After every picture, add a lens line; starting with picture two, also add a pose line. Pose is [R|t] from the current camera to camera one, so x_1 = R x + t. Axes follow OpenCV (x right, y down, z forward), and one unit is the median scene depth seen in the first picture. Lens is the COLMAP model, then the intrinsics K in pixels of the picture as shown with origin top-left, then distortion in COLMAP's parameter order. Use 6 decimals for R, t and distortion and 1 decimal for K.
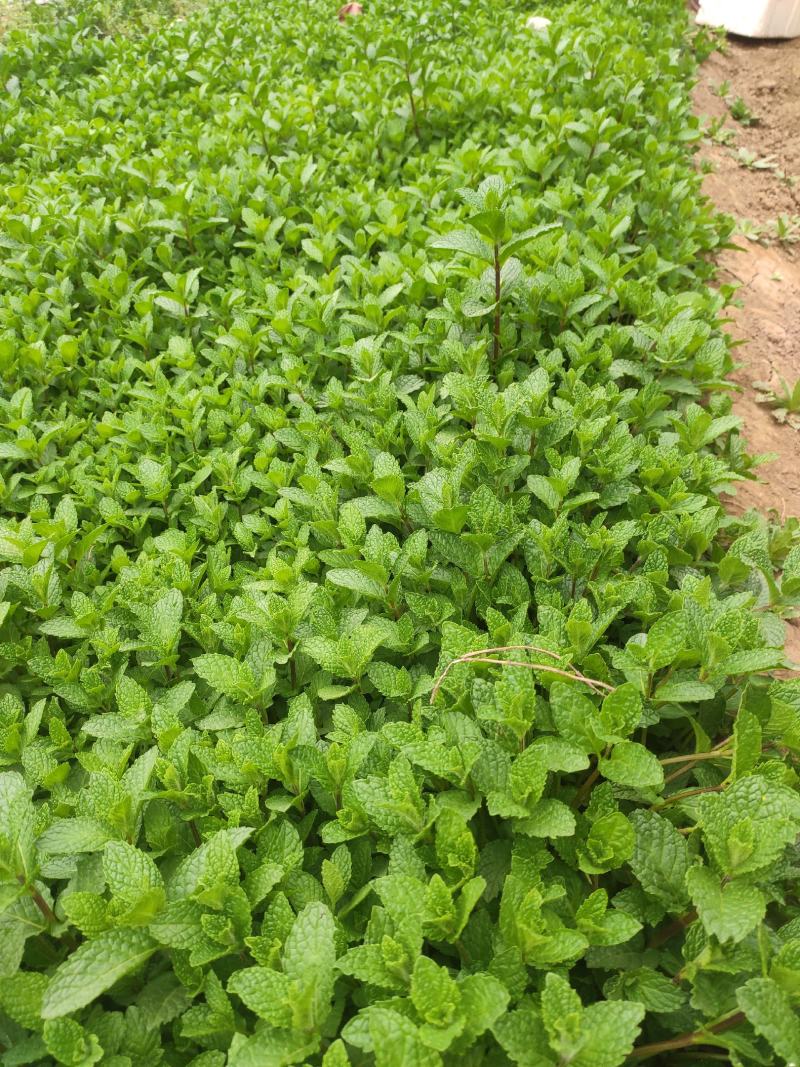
lens RADIAL K [[785.0, 0, 397.2], [0, 785.0, 552.6], [0, 0, 1]] dist [0.043772, -0.061579]
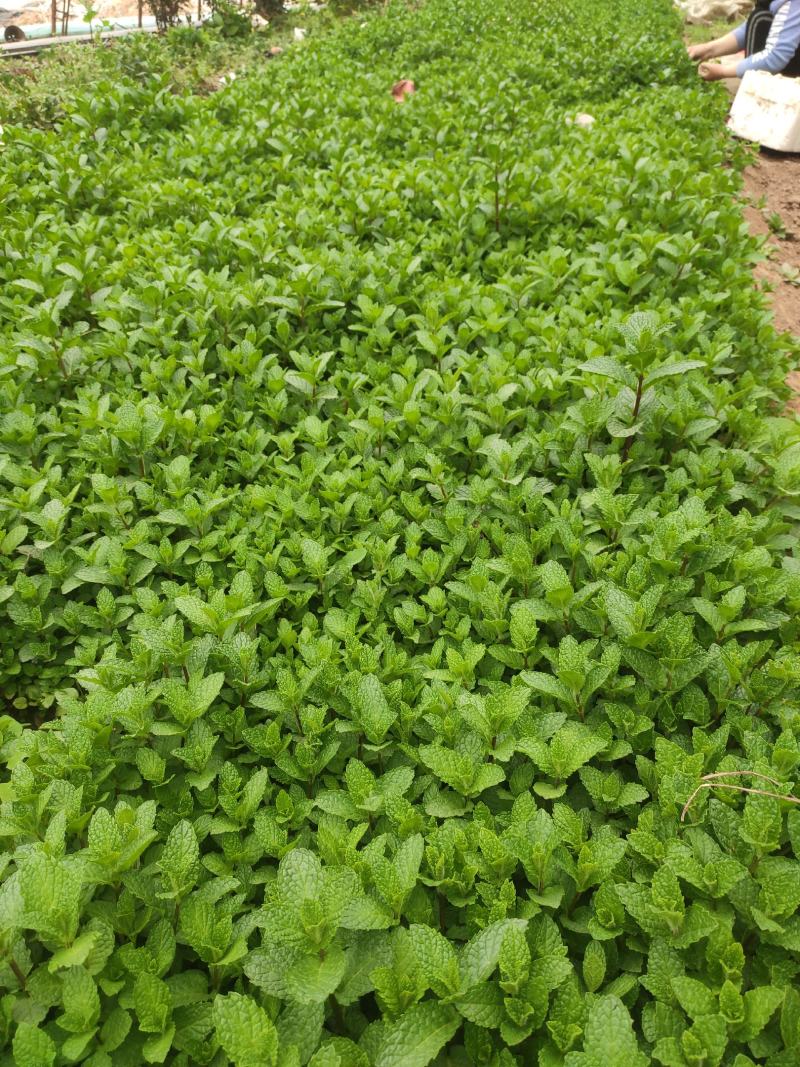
lens RADIAL K [[785.0, 0, 397.2], [0, 785.0, 552.6], [0, 0, 1]] dist [0.043772, -0.061579]
pose [[0.995627, 0.088730, 0.029224, -0.137708], [-0.086960, 0.994574, -0.057095, -0.029486], [-0.034131, 0.054304, 0.997941, -0.049035]]
